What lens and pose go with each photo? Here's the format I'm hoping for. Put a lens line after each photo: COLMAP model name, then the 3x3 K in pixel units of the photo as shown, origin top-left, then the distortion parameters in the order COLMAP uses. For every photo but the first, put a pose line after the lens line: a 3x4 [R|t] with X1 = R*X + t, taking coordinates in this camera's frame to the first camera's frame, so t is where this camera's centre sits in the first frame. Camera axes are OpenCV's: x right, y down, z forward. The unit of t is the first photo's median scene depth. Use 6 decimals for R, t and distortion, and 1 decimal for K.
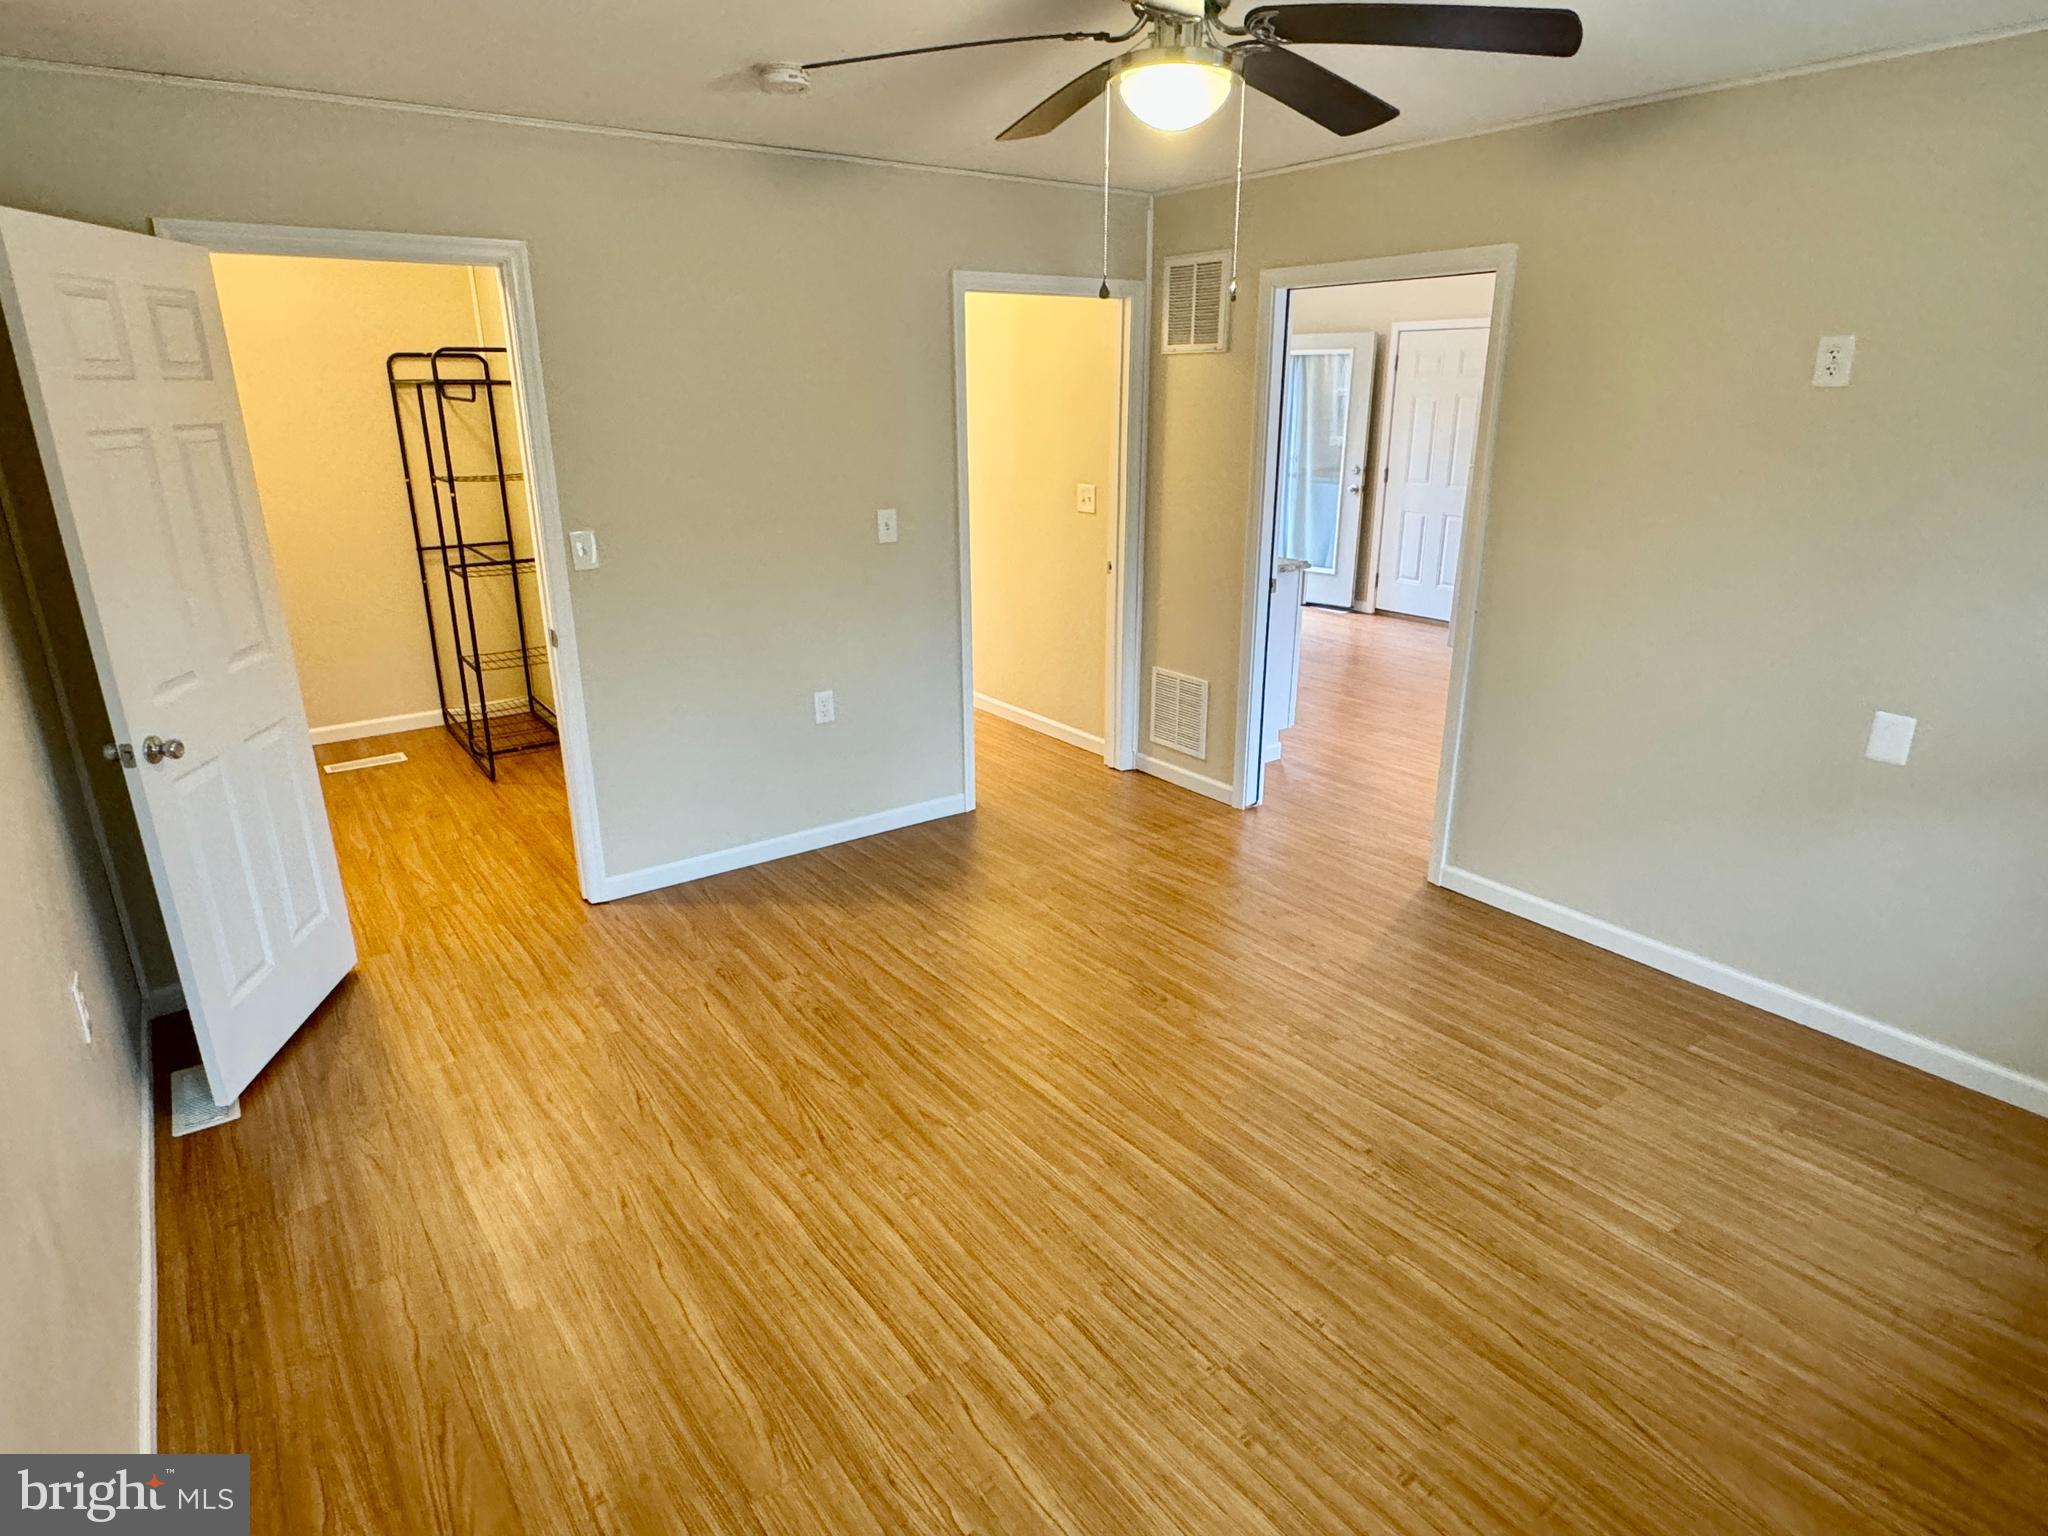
lens RADIAL K [[1147.0, 0, 1019.6], [0, 1147.0, 767.3], [0, 0, 1]] dist [-0.001628, 0.000133]
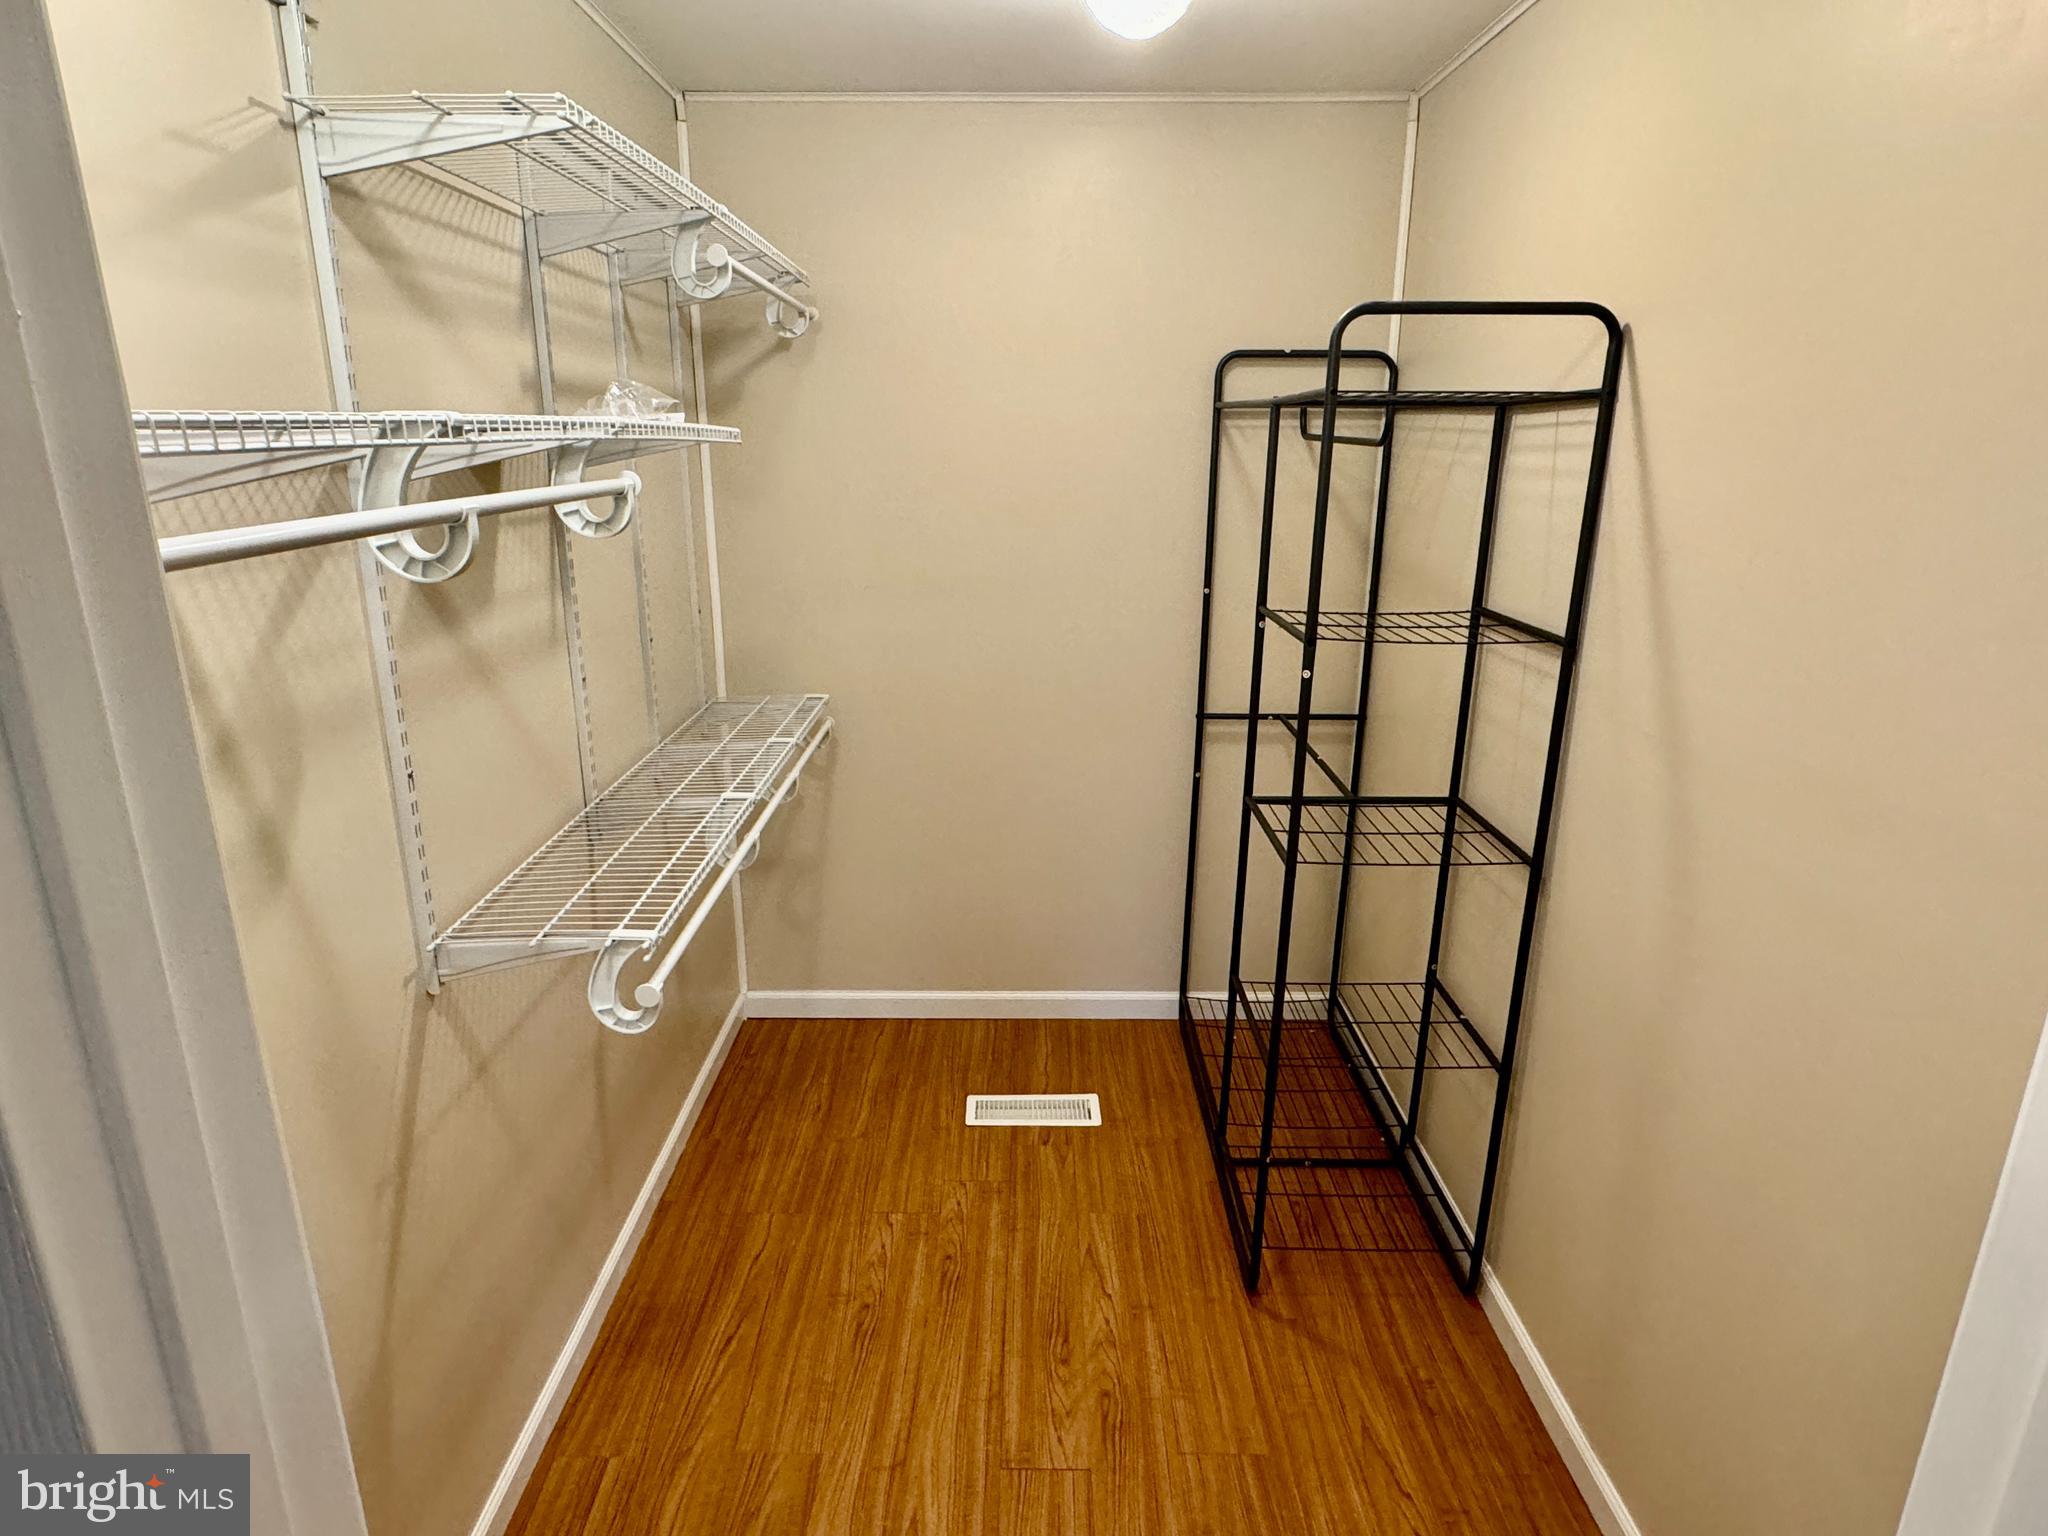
lens RADIAL K [[1147.0, 0, 1019.6], [0, 1147.0, 767.3], [0, 0, 1]] dist [-0.001628, 0.000133]
pose [[0.809672, 0.174623, -0.560302, -0.524682], [-0.194132, 0.980654, 0.025095, -0.299002], [0.553845, 0.088454, 0.827908, 0.932489]]
